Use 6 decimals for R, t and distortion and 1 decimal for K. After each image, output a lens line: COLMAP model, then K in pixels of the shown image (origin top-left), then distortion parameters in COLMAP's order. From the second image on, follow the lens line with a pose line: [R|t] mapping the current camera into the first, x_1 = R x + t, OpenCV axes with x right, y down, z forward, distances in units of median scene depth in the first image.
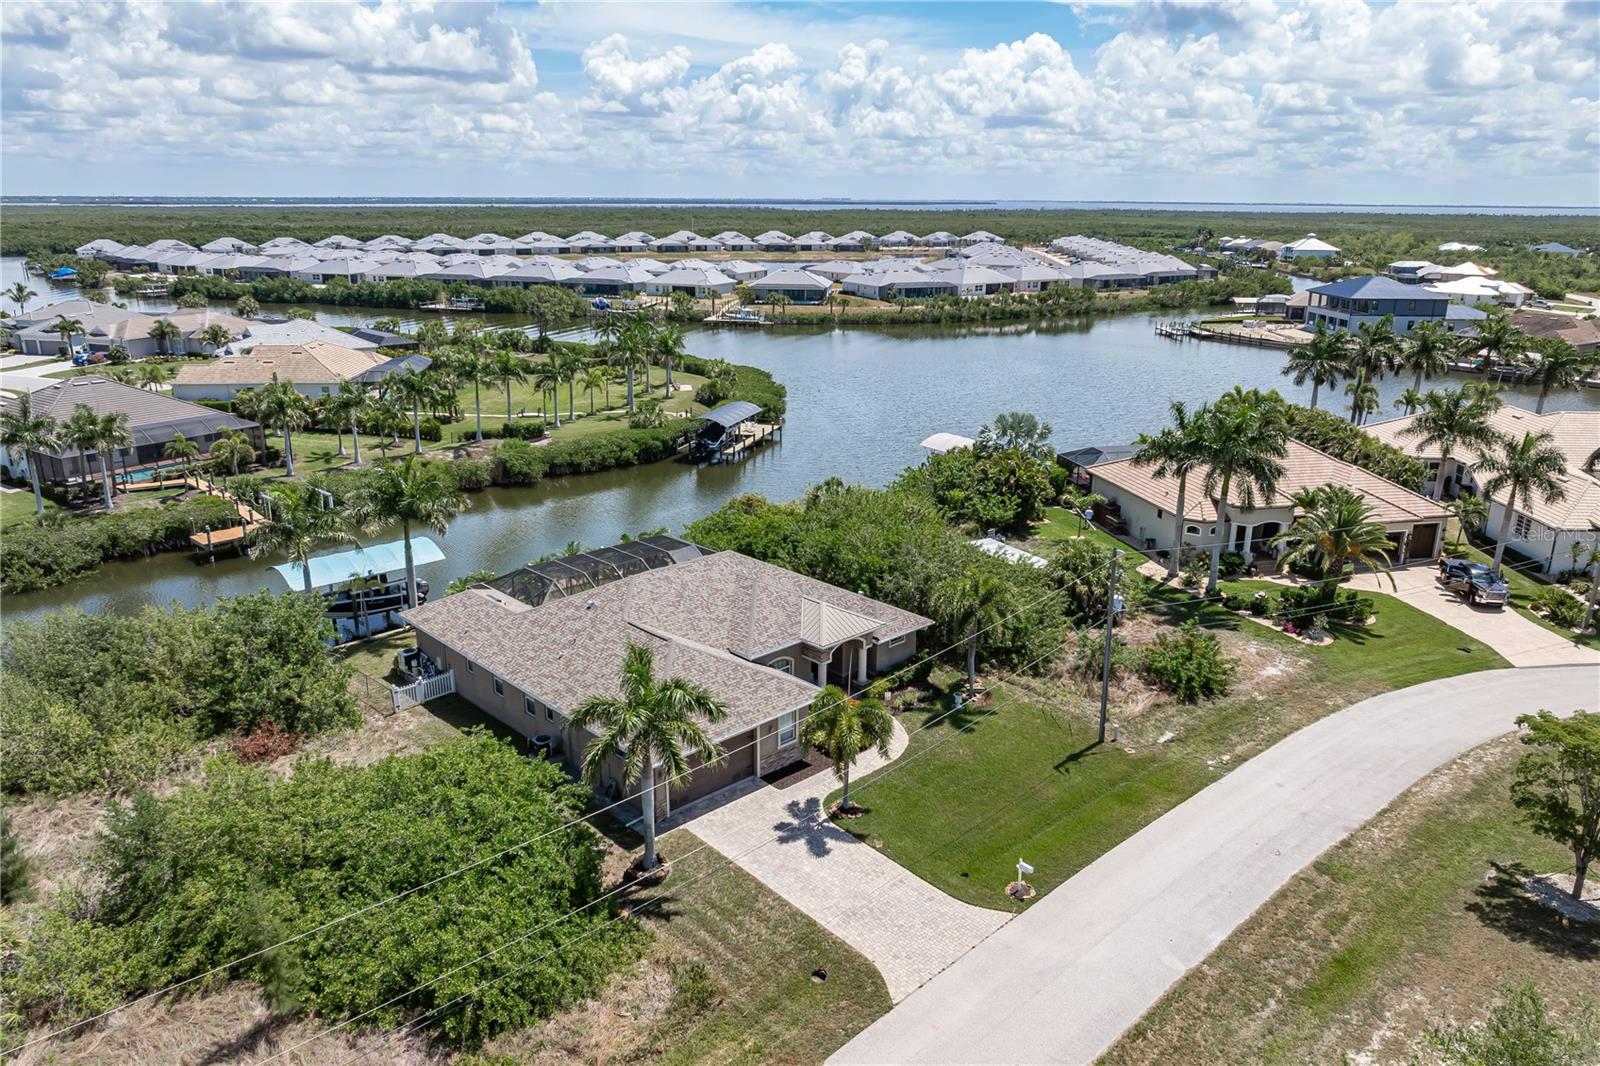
lens RADIAL K [[1129.5, 0, 803.9], [0, 1129.5, 533.1], [0, 0, 1]] dist [-0.029968, 0.017085]
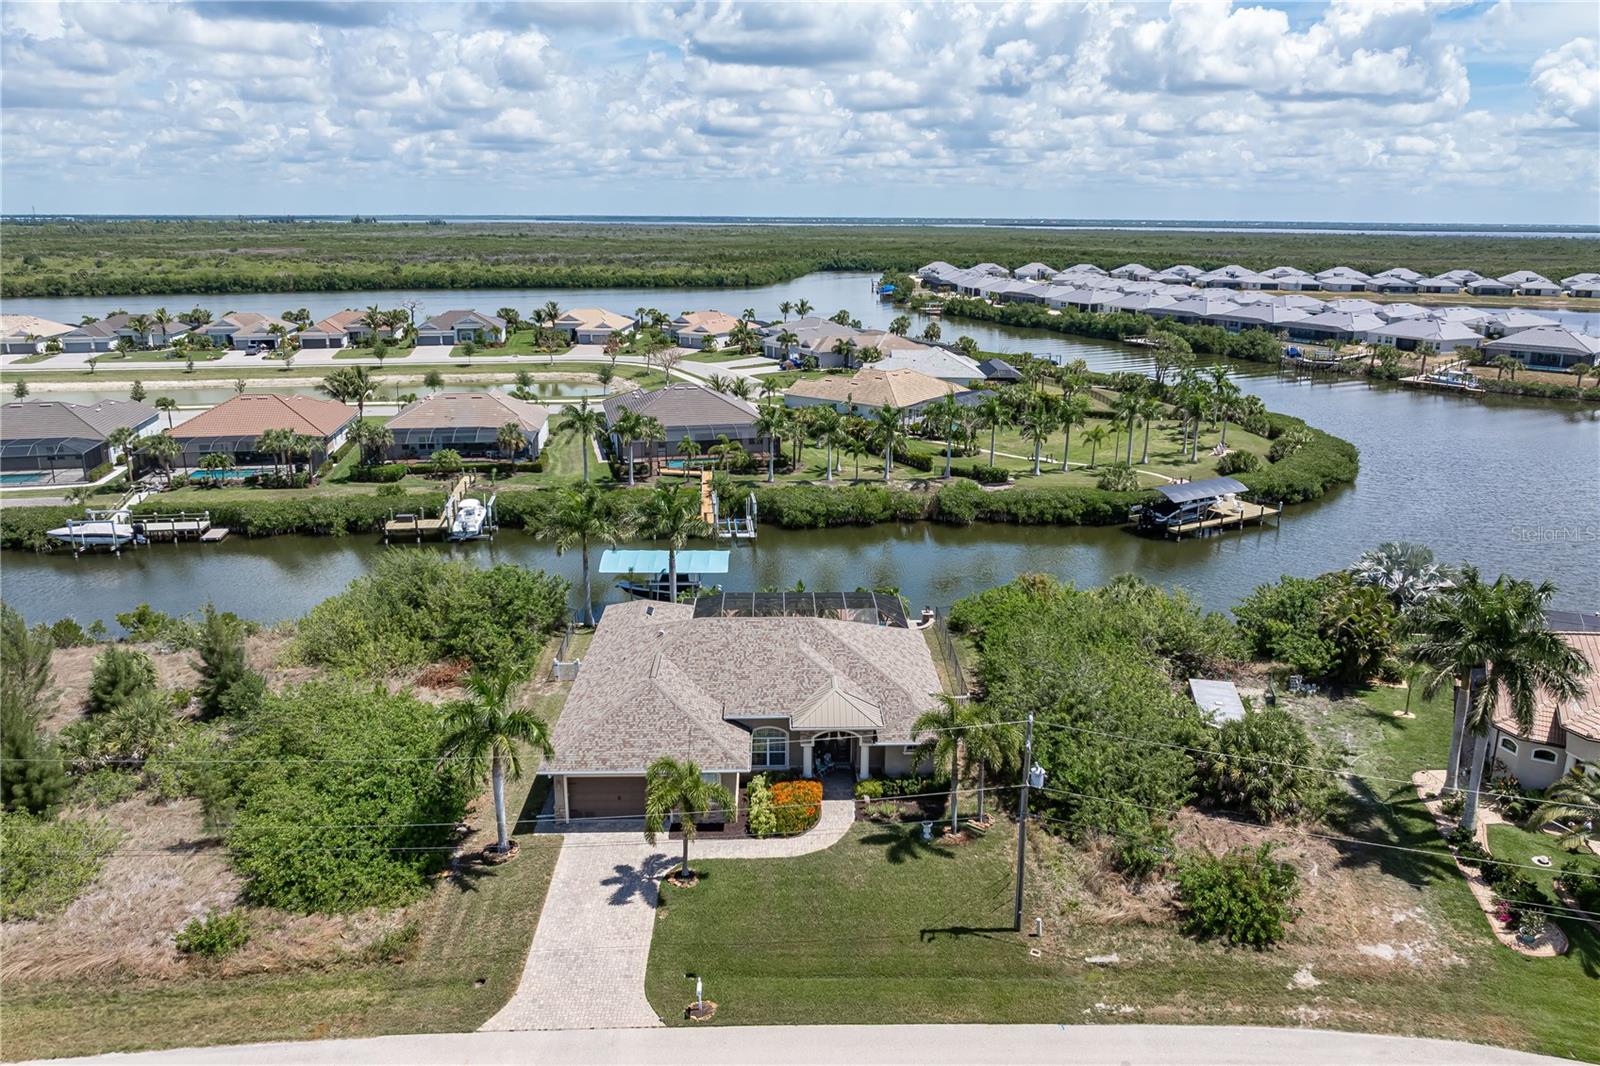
lens RADIAL K [[1129.5, 0, 807.3], [0, 1129.5, 495.1], [0, 0, 1]] dist [-0.029968, 0.017085]
pose [[0.745084, 0.159757, -0.647555, 0.326481], [-0.193192, 0.980963, 0.019722, -0.063736], [0.638378, 0.110408, 0.761763, 0.103585]]
